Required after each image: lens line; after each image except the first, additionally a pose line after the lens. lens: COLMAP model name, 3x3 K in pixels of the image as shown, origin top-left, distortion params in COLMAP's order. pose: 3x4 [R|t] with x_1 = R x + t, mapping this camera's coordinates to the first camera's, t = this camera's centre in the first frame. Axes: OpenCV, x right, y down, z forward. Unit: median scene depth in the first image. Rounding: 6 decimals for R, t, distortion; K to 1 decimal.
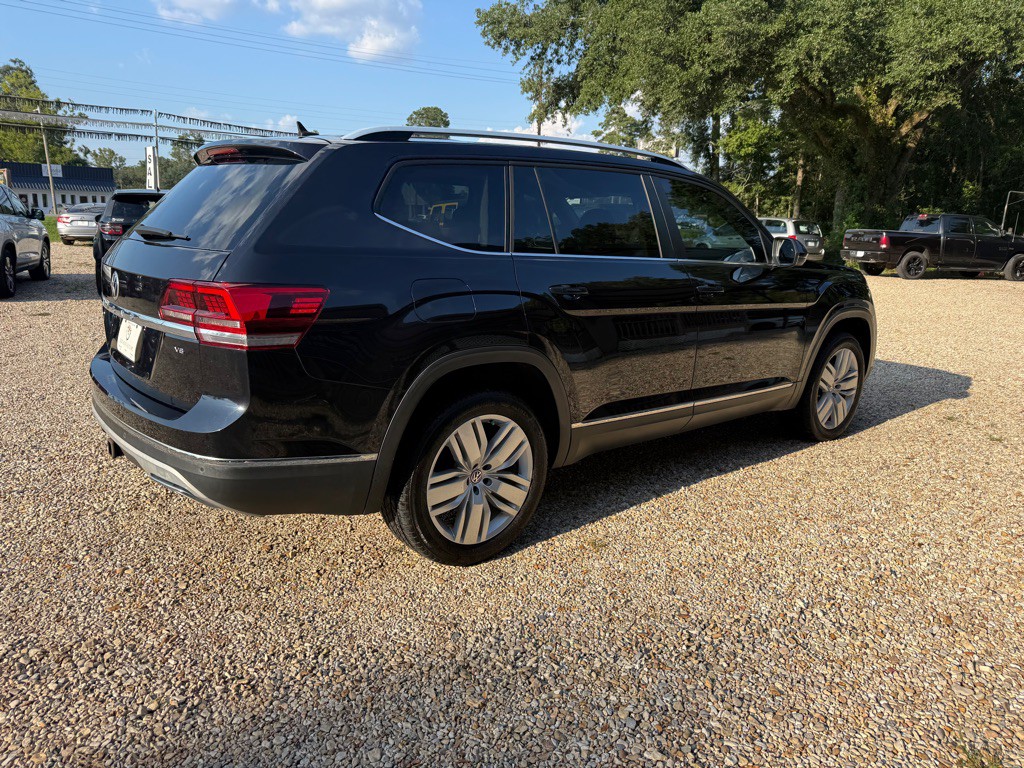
lens RADIAL K [[739.2, 0, 515.5], [0, 739.2, 383.2], [0, 0, 1]] dist [-0.003817, -0.008940]
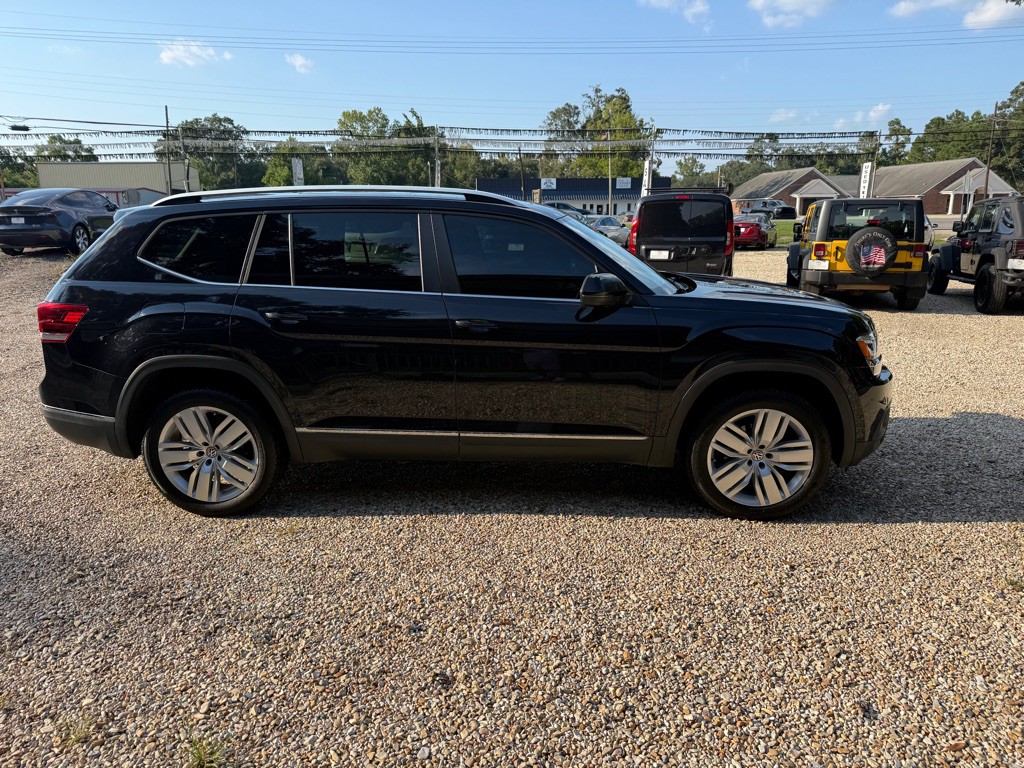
lens RADIAL K [[722.1, 0, 512.3], [0, 722.1, 377.1], [0, 0, 1]] dist [0.037676, -0.041629]
pose [[0.730524, 0.120464, -0.672178, 0.691886], [-0.119275, 0.991696, 0.048097, -0.077079], [0.672390, 0.045038, 0.738825, 0.224002]]
